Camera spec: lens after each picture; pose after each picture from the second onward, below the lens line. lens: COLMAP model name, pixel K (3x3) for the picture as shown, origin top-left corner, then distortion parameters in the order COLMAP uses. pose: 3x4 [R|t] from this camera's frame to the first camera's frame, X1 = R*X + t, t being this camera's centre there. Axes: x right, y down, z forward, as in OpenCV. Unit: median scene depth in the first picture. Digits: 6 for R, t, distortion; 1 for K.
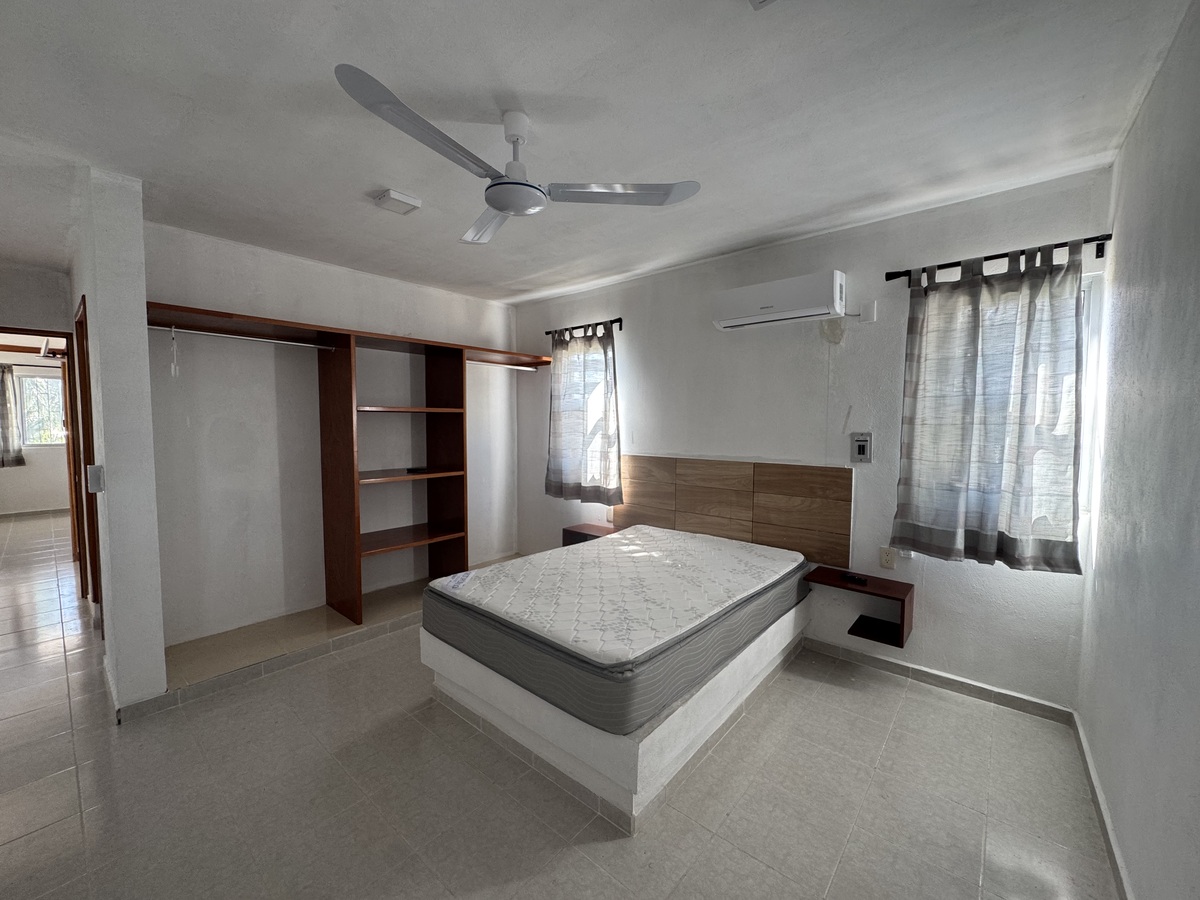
lens RADIAL K [[480.2, 0, 598.1], [0, 480.2, 449.3], [0, 0, 1]] dist [-0.006202, -0.000400]
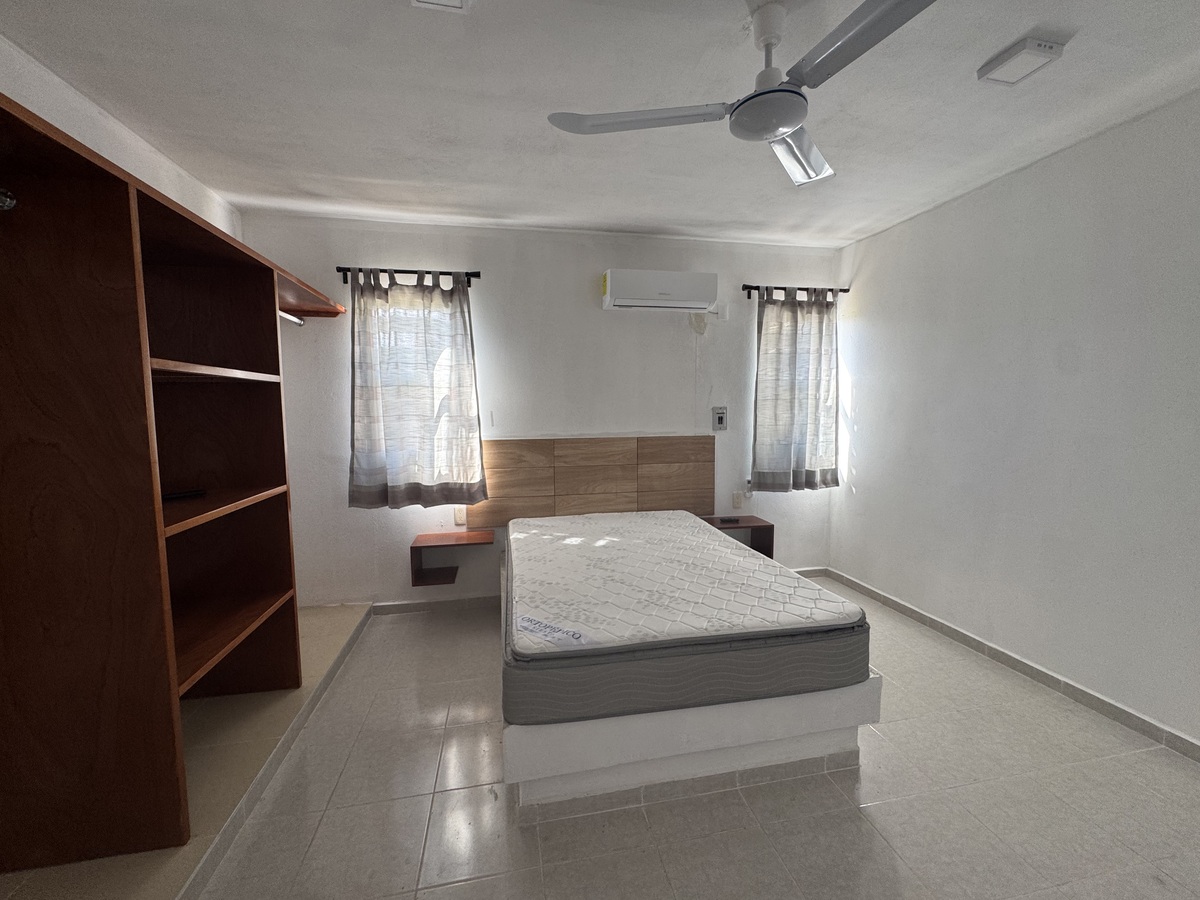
lens RADIAL K [[480.2, 0, 598.1], [0, 480.2, 449.3], [0, 0, 1]] dist [-0.006202, -0.000400]
pose [[0.618501, -0.077836, 0.781919, -0.593686], [0.055405, 0.996925, 0.055413, -0.009953], [-0.783828, 0.009049, 0.620912, 0.415349]]
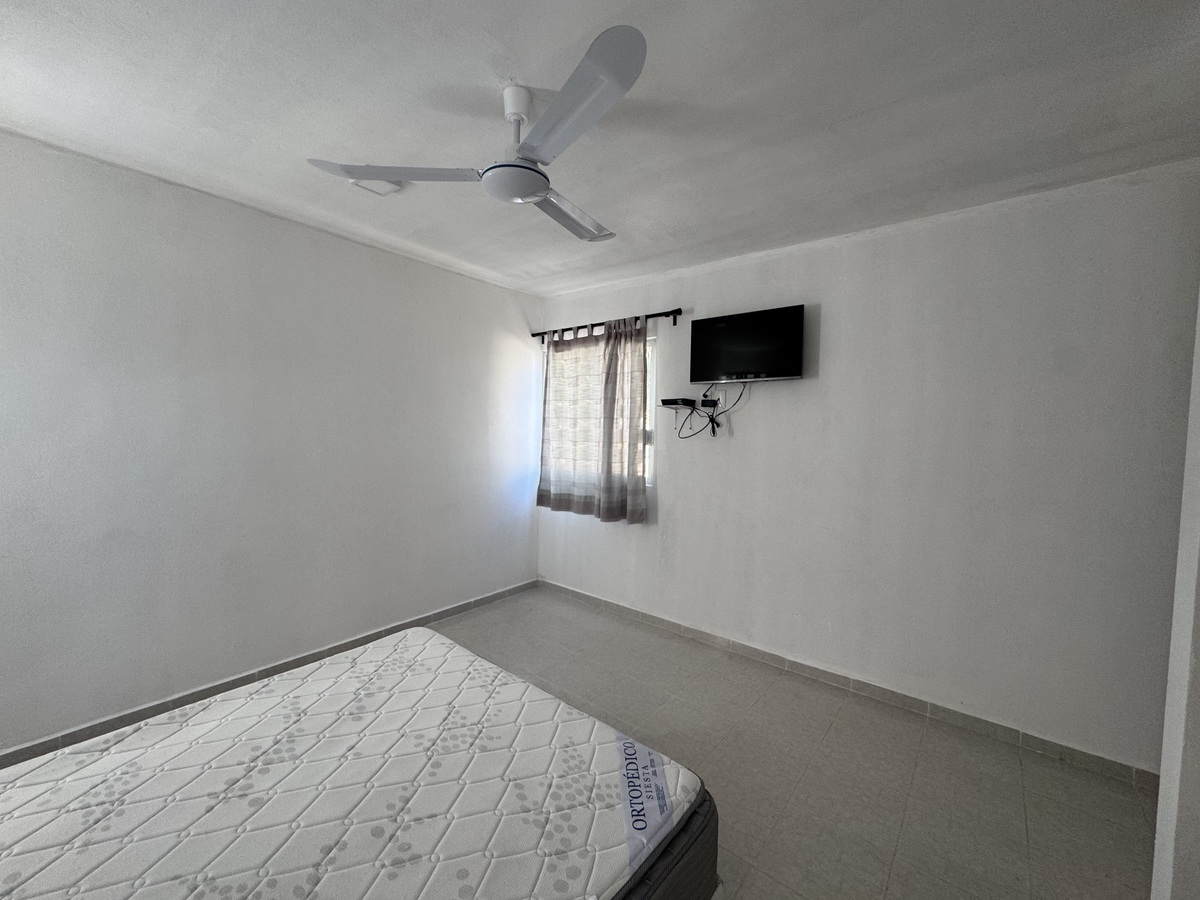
lens RADIAL K [[480.2, 0, 598.1], [0, 480.2, 449.3], [0, 0, 1]] dist [-0.006202, -0.000400]
pose [[-0.999493, -0.024055, -0.020859, -0.184221], [-0.026129, 0.994056, 0.105686, -0.071697], [0.018193, 0.106177, -0.994181, 1.122311]]
